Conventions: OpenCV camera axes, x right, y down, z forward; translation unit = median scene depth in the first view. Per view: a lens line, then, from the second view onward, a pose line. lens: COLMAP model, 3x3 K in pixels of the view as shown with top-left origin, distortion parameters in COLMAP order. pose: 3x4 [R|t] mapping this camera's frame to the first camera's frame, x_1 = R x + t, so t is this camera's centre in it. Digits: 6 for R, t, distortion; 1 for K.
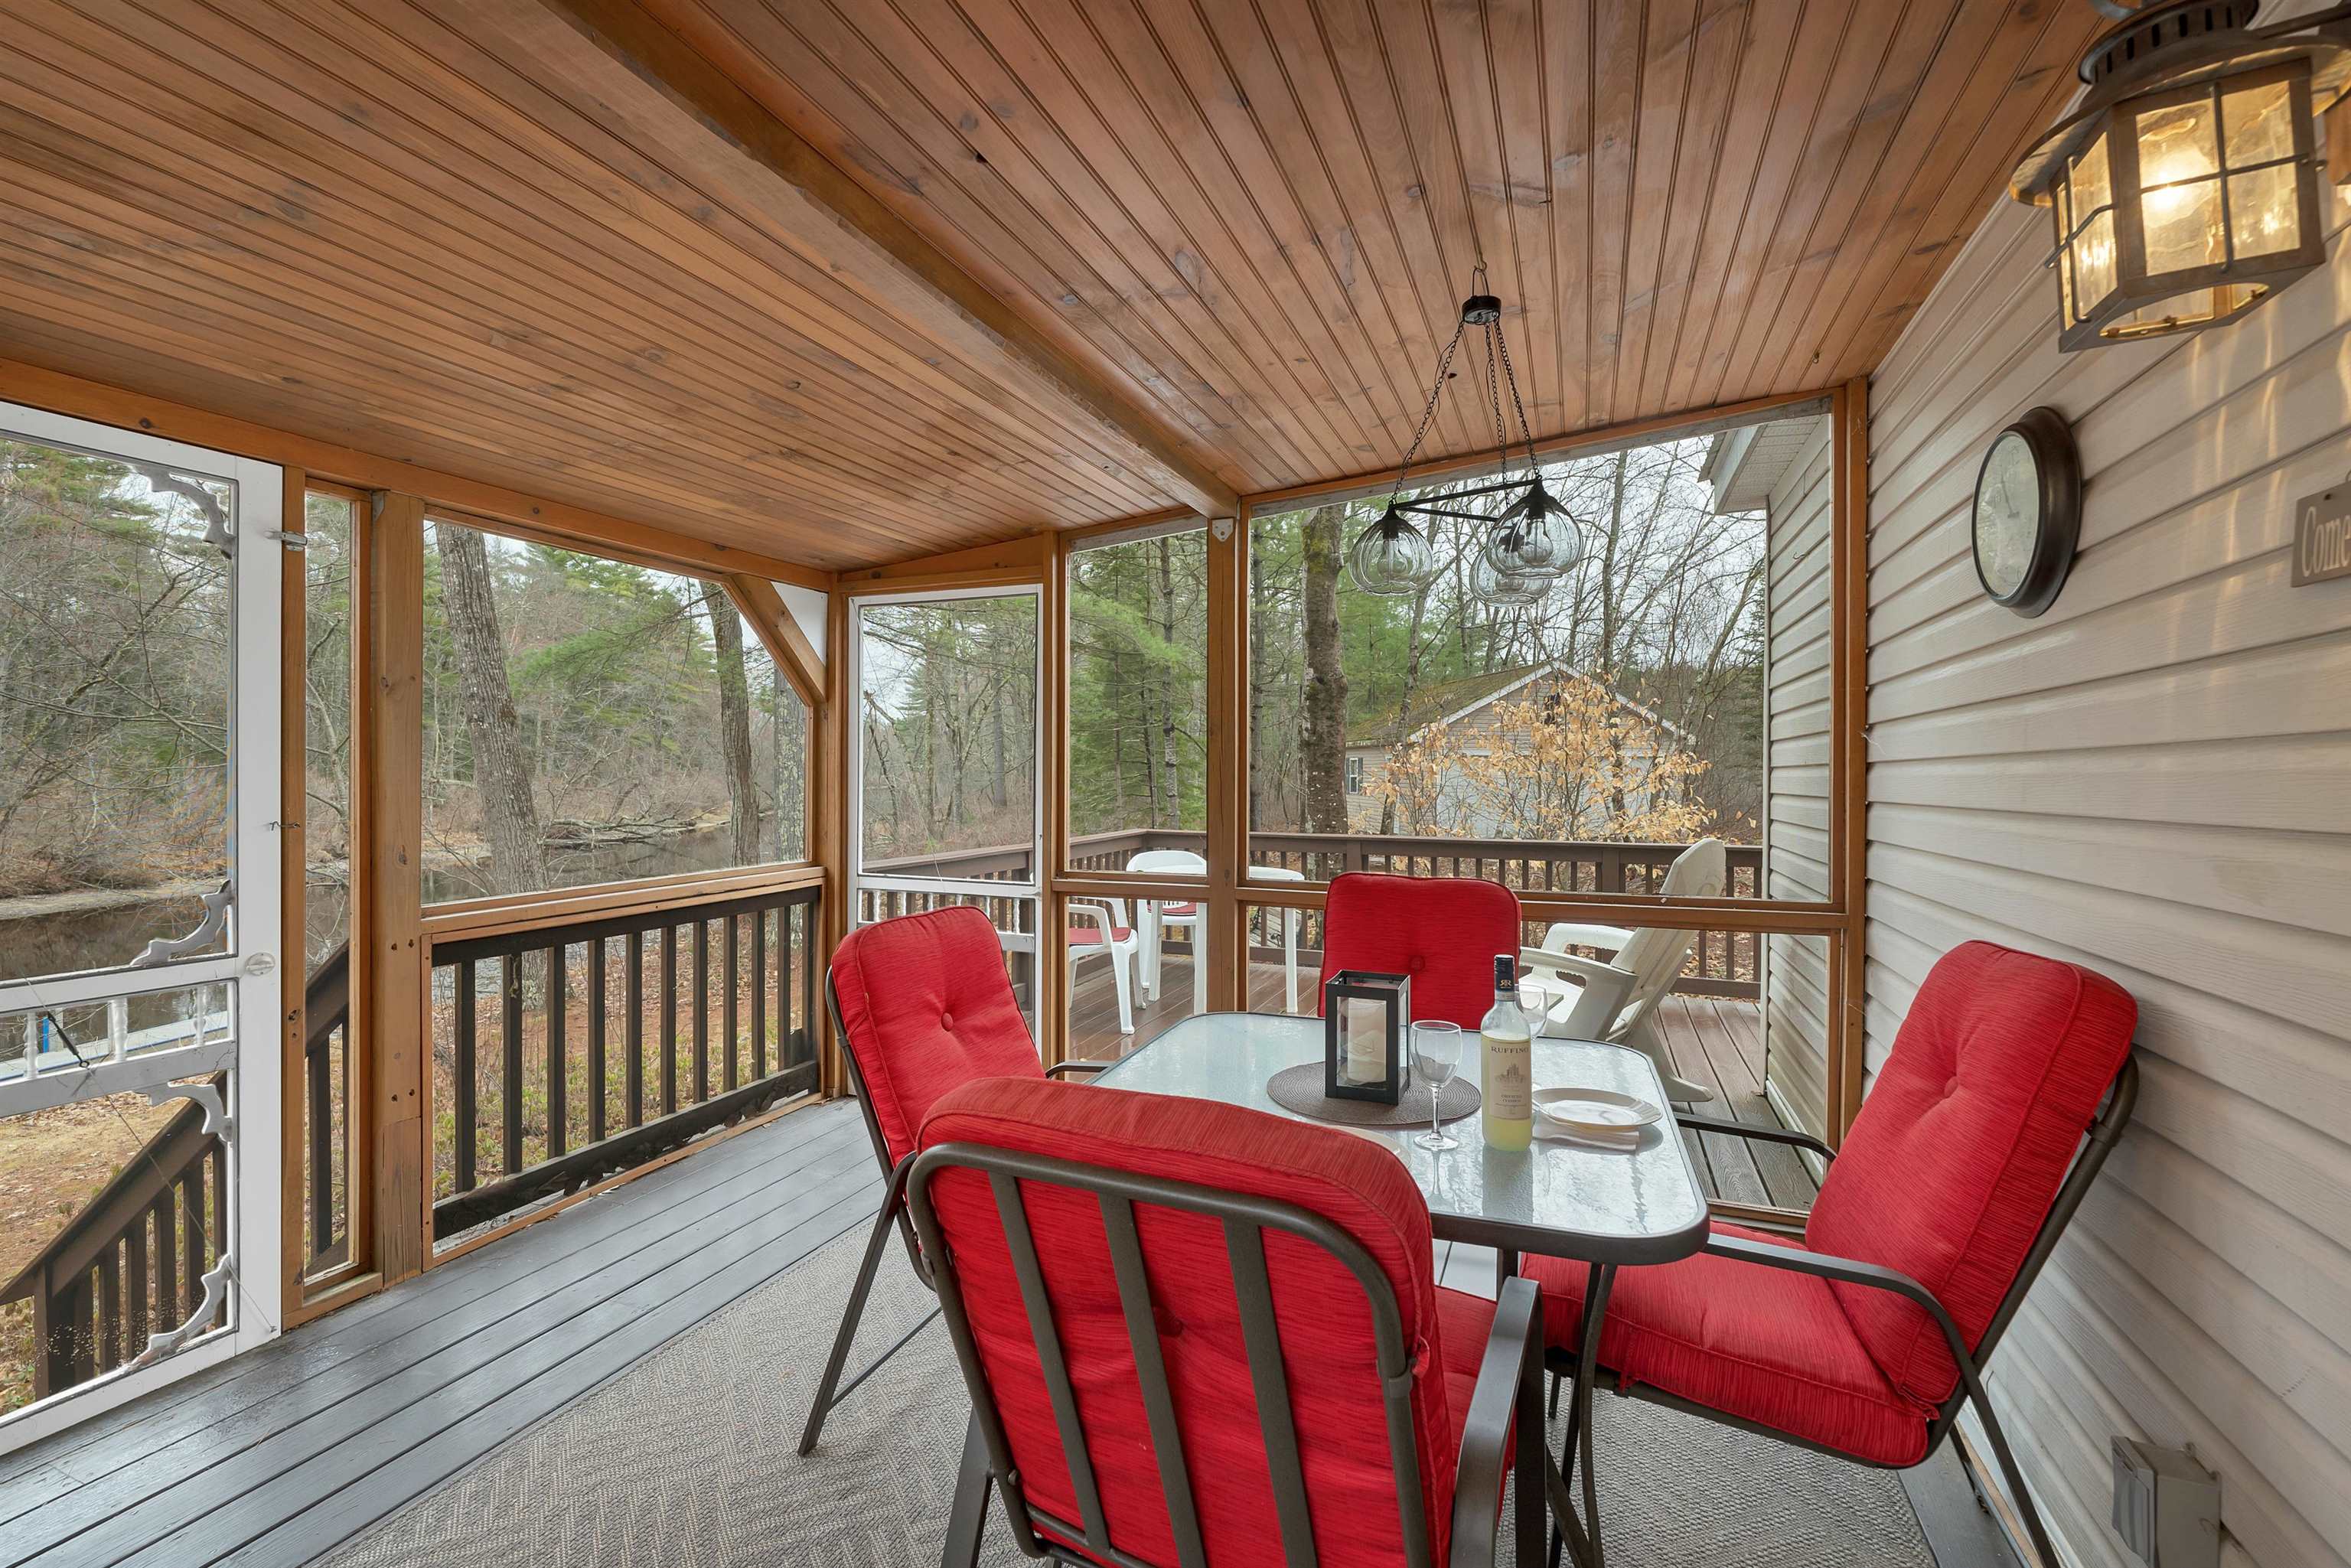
lens RADIAL K [[972.0, 0, 1176.4], [0, 972.0, 775.3], [0, 0, 1]] dist [0.003055, -0.000678]
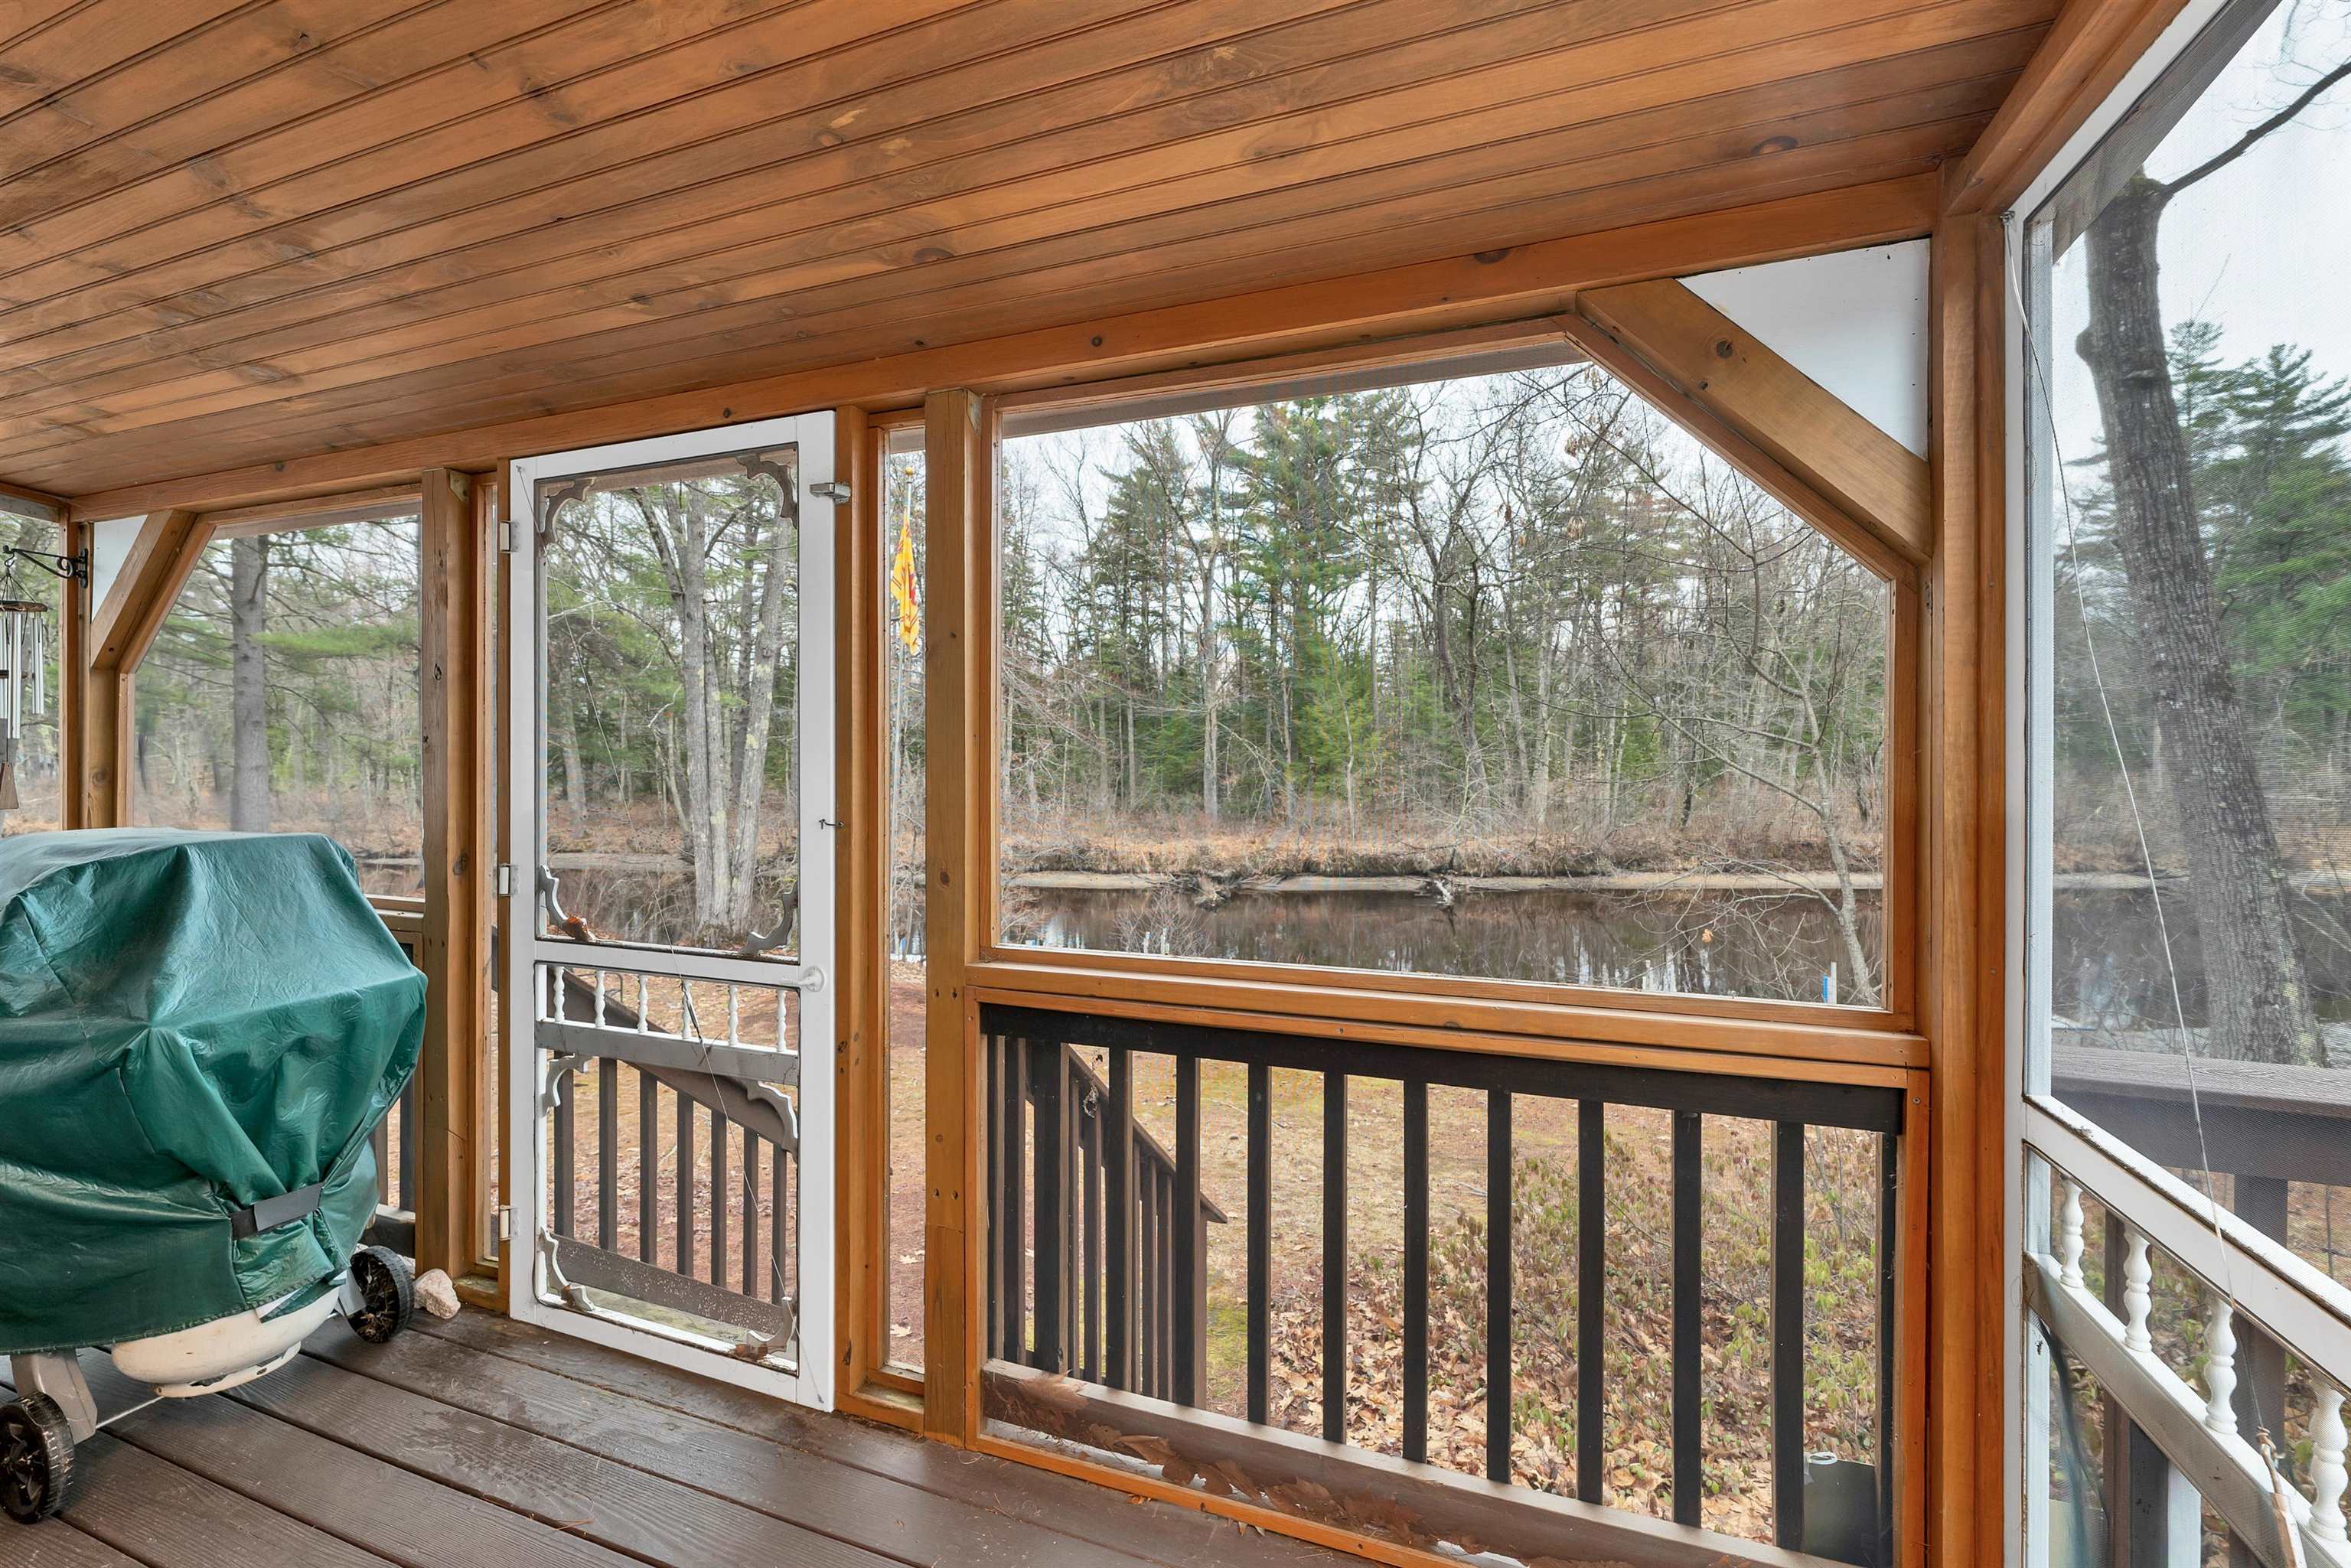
lens RADIAL K [[972.0, 0, 1170.3], [0, 972.0, 771.9], [0, 0, 1]] dist [0.003055, -0.000678]
pose [[0.027732, 0.003642, -0.999609, -0.026036], [-0.004767, 0.999982, 0.003511, -0.000410], [0.999604, 0.004667, 0.027749, 0.746505]]
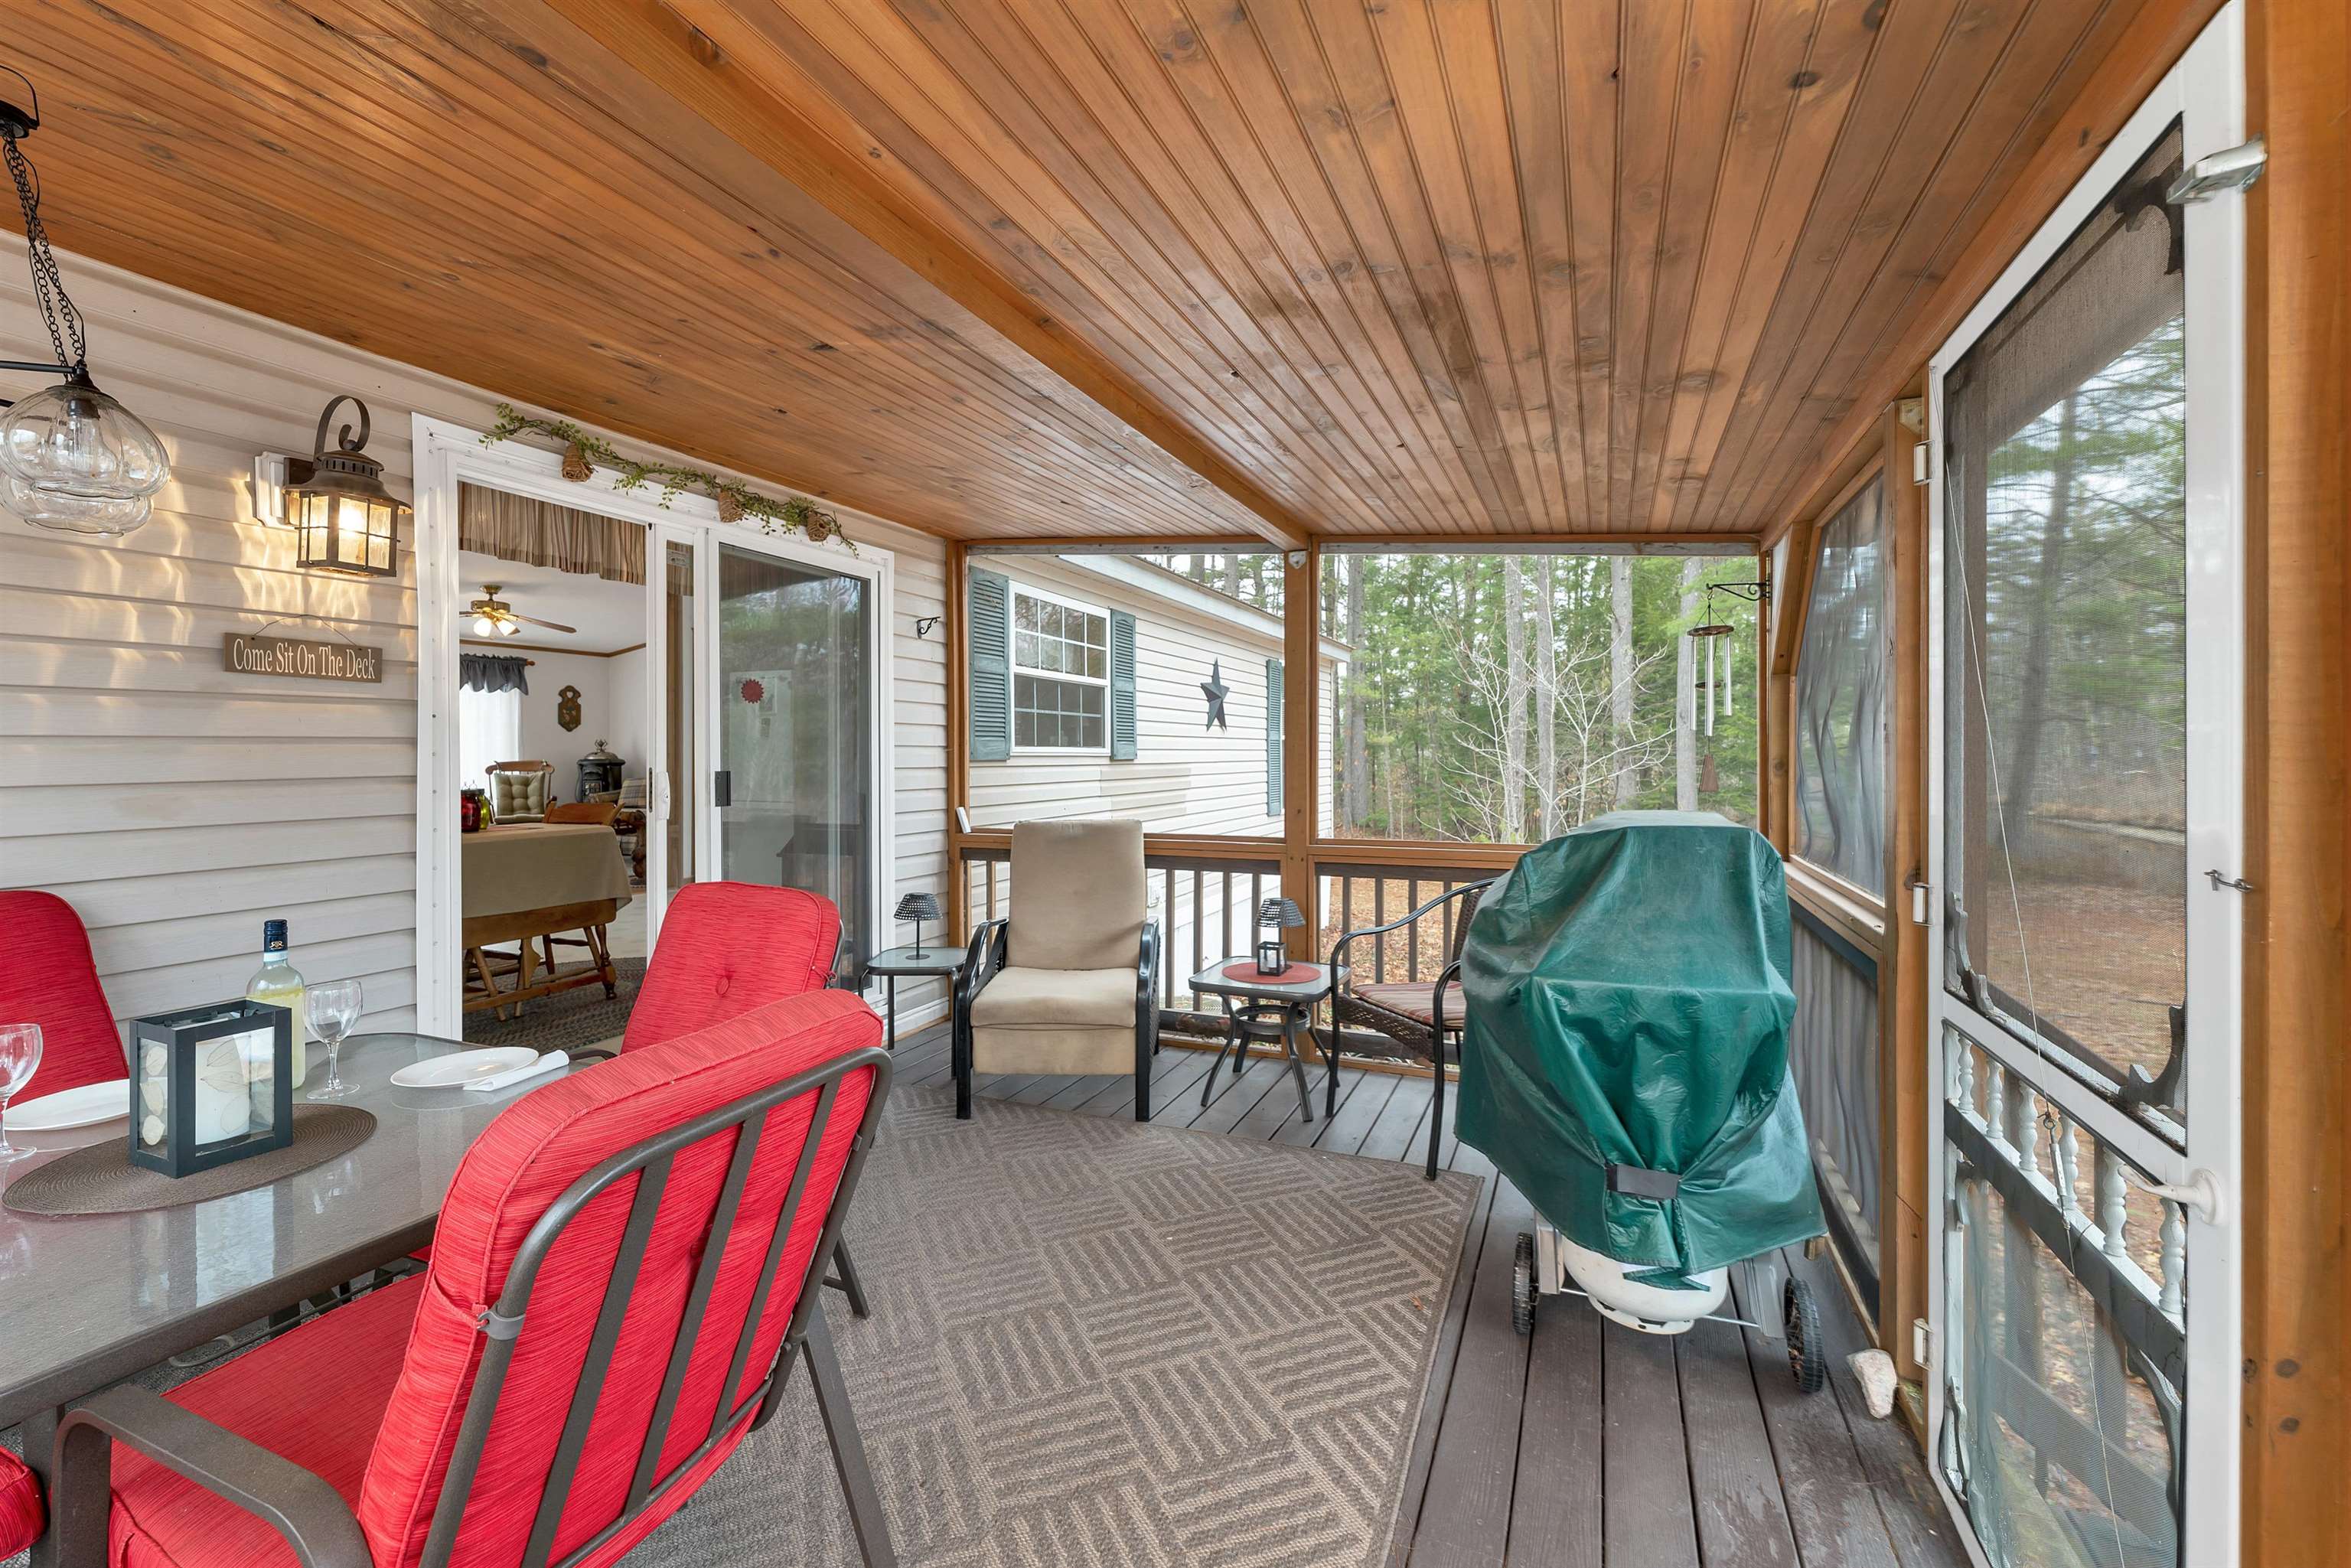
lens RADIAL K [[972.0, 0, 1176.8], [0, 972.0, 765.7], [0, 0, 1]] dist [0.003055, -0.000678]
pose [[-0.999636, 0.001235, 0.026964, -0.285823], [0.001566, 0.999924, 0.012253, -0.002002], [-0.026946, 0.012291, -0.999561, 0.826535]]
